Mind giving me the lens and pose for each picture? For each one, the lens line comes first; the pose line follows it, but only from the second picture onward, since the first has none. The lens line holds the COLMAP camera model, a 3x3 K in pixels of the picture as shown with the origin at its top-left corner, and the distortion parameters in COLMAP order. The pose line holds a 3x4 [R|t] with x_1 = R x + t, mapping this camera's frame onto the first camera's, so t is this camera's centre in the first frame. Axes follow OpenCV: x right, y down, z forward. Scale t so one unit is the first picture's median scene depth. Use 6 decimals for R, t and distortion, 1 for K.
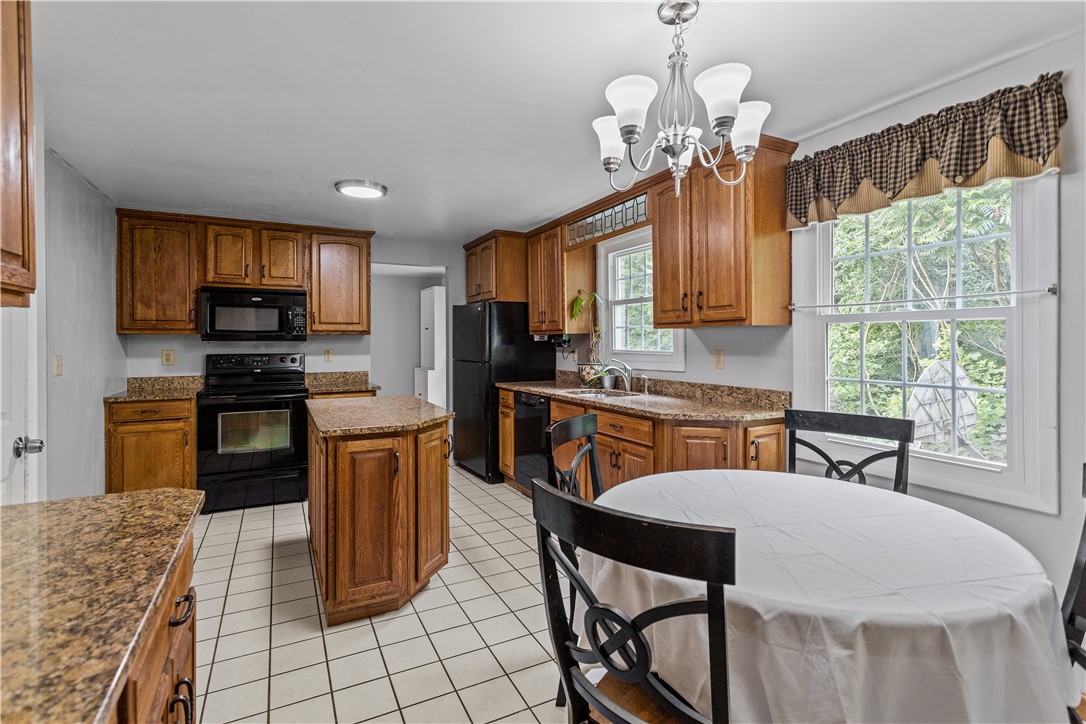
lens RADIAL K [[517.9, 0, 543.4], [0, 517.9, 340.5], [0, 0, 1]] dist [0.000627, 0.000171]
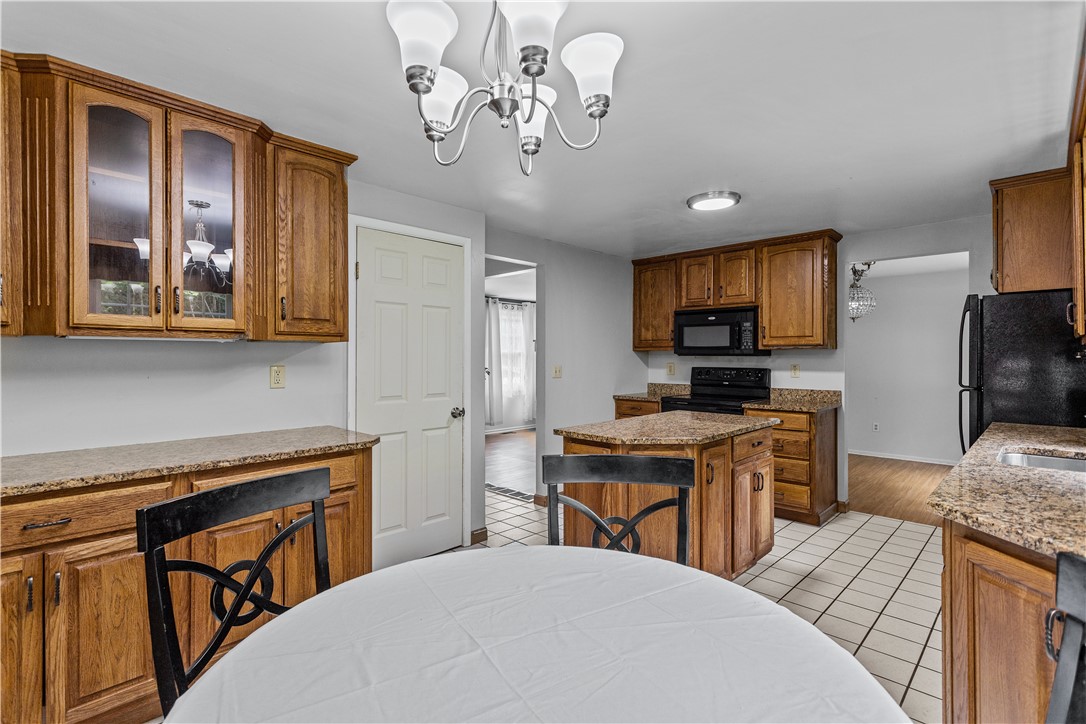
lens RADIAL K [[512.1, 0, 543.0], [0, 512.1, 362.0], [0, 0, 1]] dist [0.007840, 0.000520]
pose [[0.312349, 0.012201, -0.949889, 0.380750], [0.002559, 0.999903, 0.013685, -0.001974], [0.949964, -0.006705, 0.312288, 0.316861]]
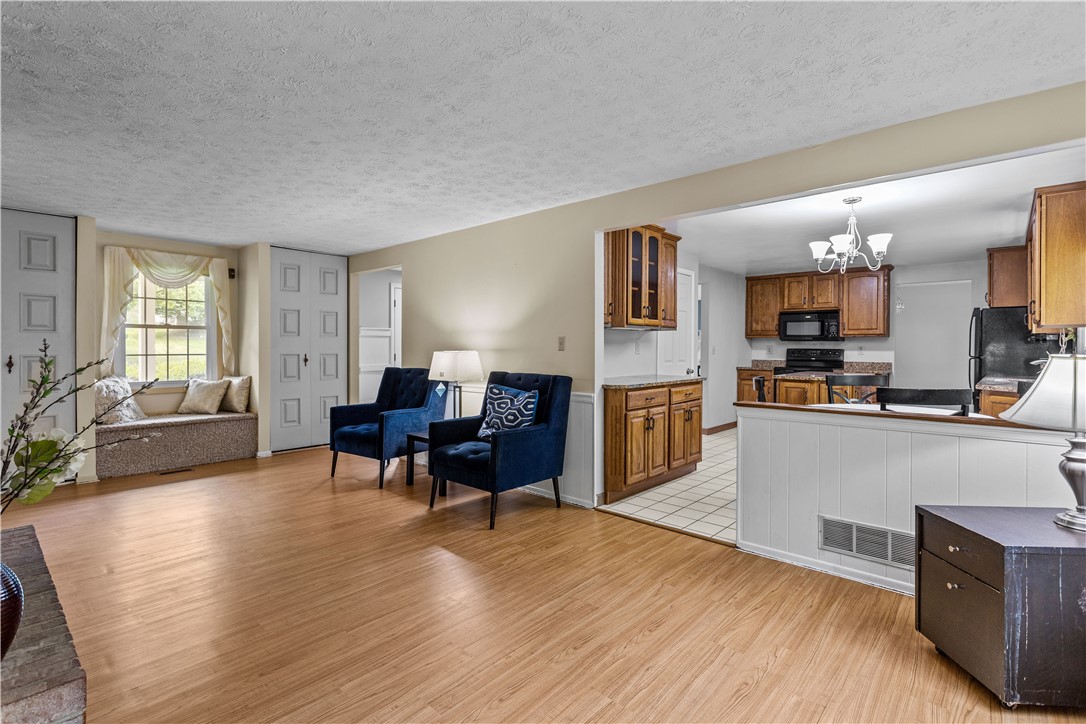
lens RADIAL K [[515.5, 0, 537.3], [0, 515.5, 355.5], [0, 0, 1]] dist [0.001885, 0.000381]
pose [[0.346208, 0.020540, -0.937933, 0.768191], [-0.003515, 0.999782, 0.020597, 0.017411], [0.938151, -0.003835, 0.346205, -0.460666]]
